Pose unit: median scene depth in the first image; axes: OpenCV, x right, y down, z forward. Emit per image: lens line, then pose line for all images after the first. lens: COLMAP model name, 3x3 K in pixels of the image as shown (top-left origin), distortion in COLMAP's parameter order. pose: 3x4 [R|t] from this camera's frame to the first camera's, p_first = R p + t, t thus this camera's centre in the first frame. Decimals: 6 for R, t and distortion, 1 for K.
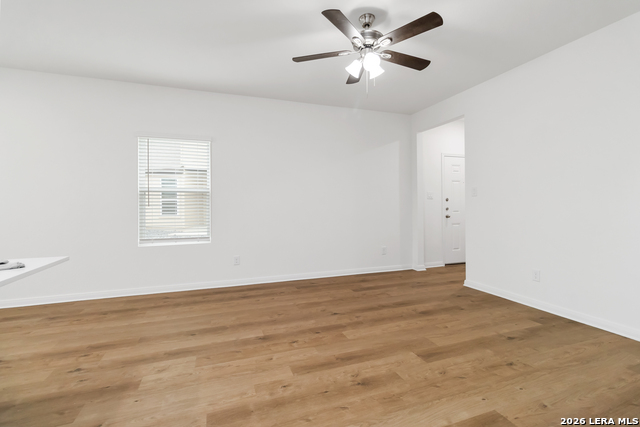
lens RADIAL K [[298.4, 0, 322.2], [0, 298.4, 205.9], [0, 0, 1]] dist [0.001045, 0.000628]
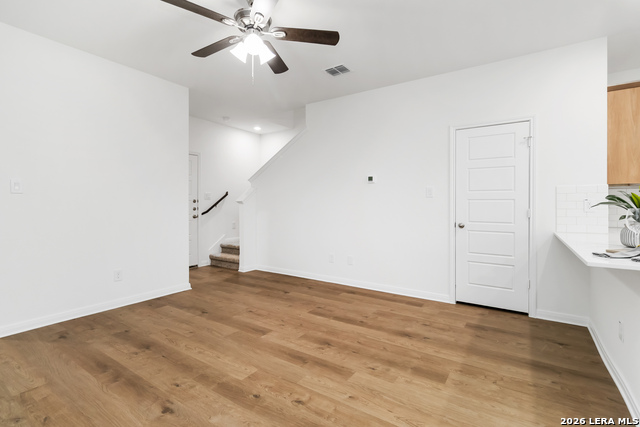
lens RADIAL K [[301.8, 0, 320.9], [0, 301.8, 203.1], [0, 0, 1]] dist [0.000636, 0.001066]
pose [[-0.585103, 0.008361, 0.810916, -0.615068], [0.006034, 0.999964, -0.005956, -0.005305], [-0.810936, 0.001408, -0.585133, 1.200910]]
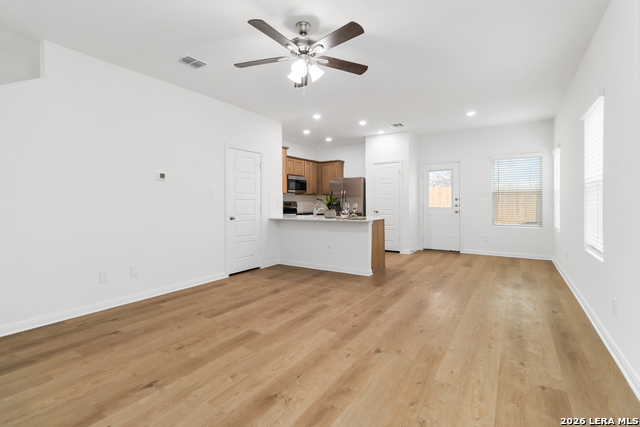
lens RADIAL K [[301.8, 0, 320.9], [0, 301.8, 203.1], [0, 0, 1]] dist [0.000636, 0.001066]
pose [[-0.798770, 0.012806, -0.601500, 0.659998], [0.008662, 0.999915, 0.009786, -0.014192], [0.601574, 0.002607, -0.798813, 1.662599]]
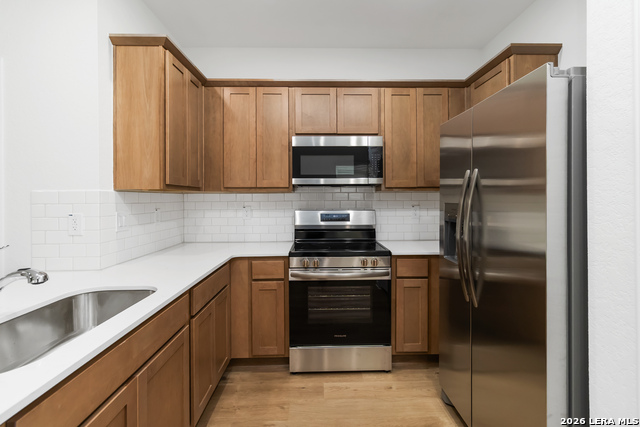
lens RADIAL K [[303.5, 0, 322.8], [0, 303.5, 198.4], [0, 0, 1]] dist [0.002340, 0.000205]
pose [[-0.947071, 0.010633, 0.320848, -0.983184], [0.010825, 0.999941, -0.001186, -0.044002], [-0.320842, 0.002350, -0.947130, 0.304564]]
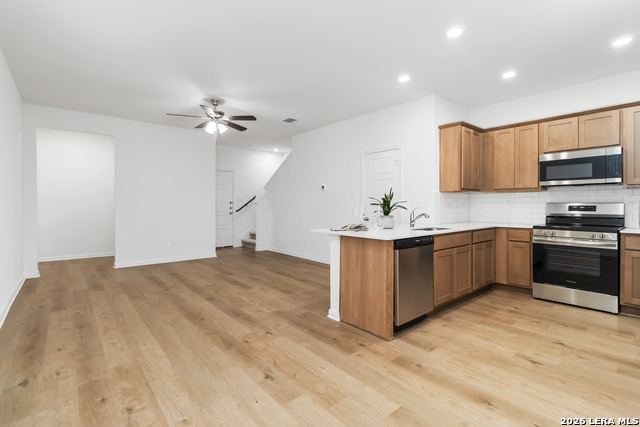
lens RADIAL K [[298.4, 0, 322.2], [0, 298.4, 205.9], [0, 0, 1]] dist [0.001045, 0.000628]
pose [[-0.348058, 0.002397, 0.937470, -1.542418], [0.003979, 0.999992, -0.001079, 0.002870], [-0.937465, 0.003355, -0.348064, 0.897811]]
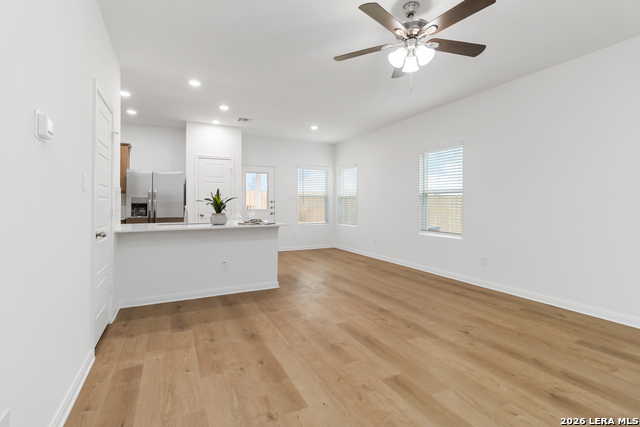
lens RADIAL K [[303.5, 0, 322.8], [0, 303.5, 198.4], [0, 0, 1]] dist [0.002340, 0.000205]
pose [[0.118746, -0.010755, -0.992866, 0.950310], [-0.005028, 0.999922, -0.011433, -0.011522], [0.992912, 0.006350, 0.118682, 0.536303]]
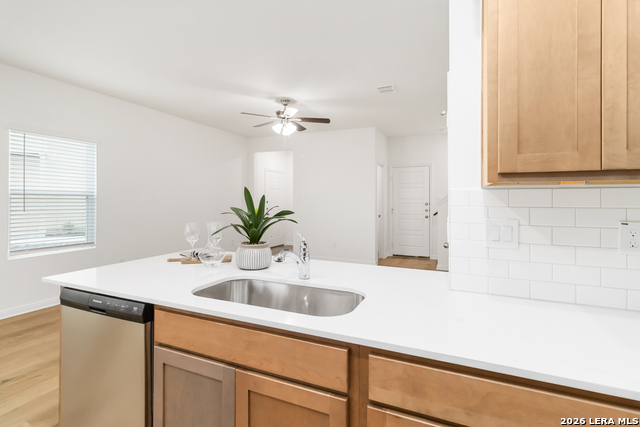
lens RADIAL K [[303.5, 0, 322.8], [0, 303.5, 198.4], [0, 0, 1]] dist [0.002340, 0.000205]
pose [[0.686141, 0.013197, 0.727348, -0.855382], [-0.007415, 0.999910, -0.011147, -0.045156], [-0.727430, 0.002255, 0.686178, -0.313620]]
